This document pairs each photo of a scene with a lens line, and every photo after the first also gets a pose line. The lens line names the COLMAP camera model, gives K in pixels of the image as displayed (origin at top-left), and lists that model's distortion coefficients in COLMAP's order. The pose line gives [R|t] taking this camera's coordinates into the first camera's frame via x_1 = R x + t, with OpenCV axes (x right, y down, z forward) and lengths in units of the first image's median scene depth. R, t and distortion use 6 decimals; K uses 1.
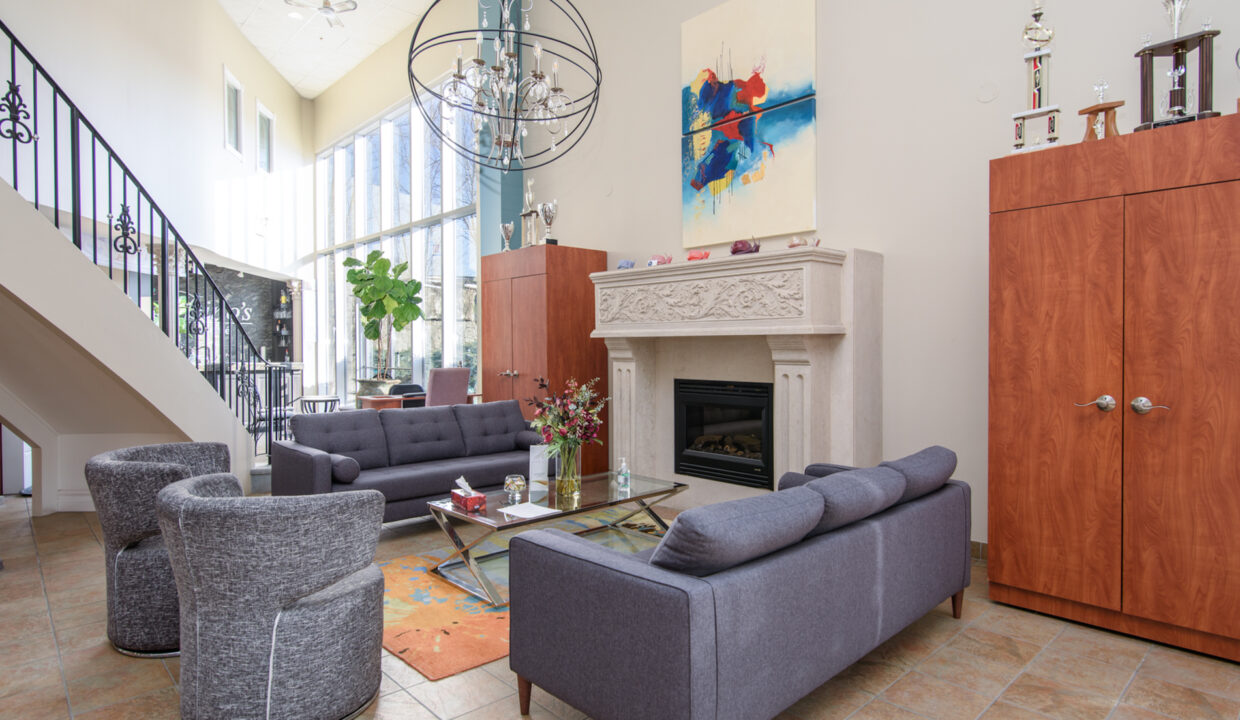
lens RADIAL K [[671.0, 0, 614.5], [0, 671.0, 363.8], [0, 0, 1]] dist [0.001040, -0.001208]
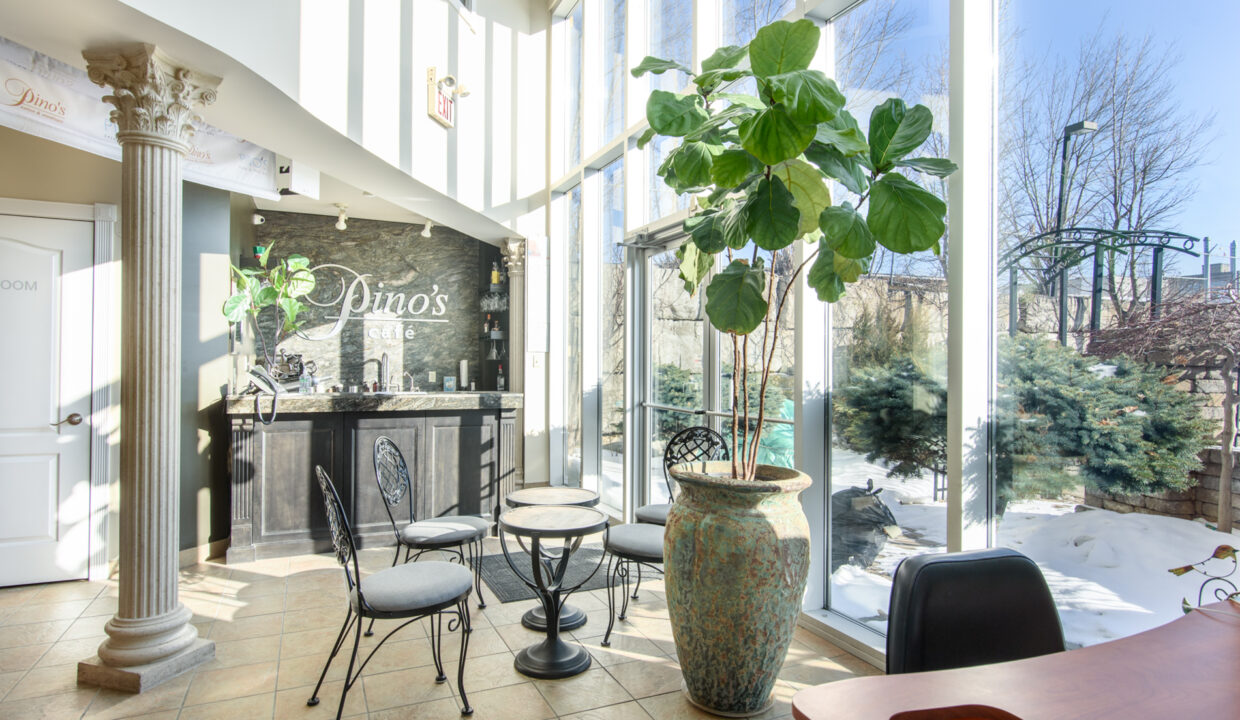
lens RADIAL K [[671.0, 0, 614.5], [0, 671.0, 363.8], [0, 0, 1]] dist [0.001040, -0.001208]
pose [[0.948356, 0.006169, -0.317148, -0.218373], [-0.012573, 0.999756, -0.018149, -0.013643], [0.316959, 0.021199, 0.948202, 0.498034]]
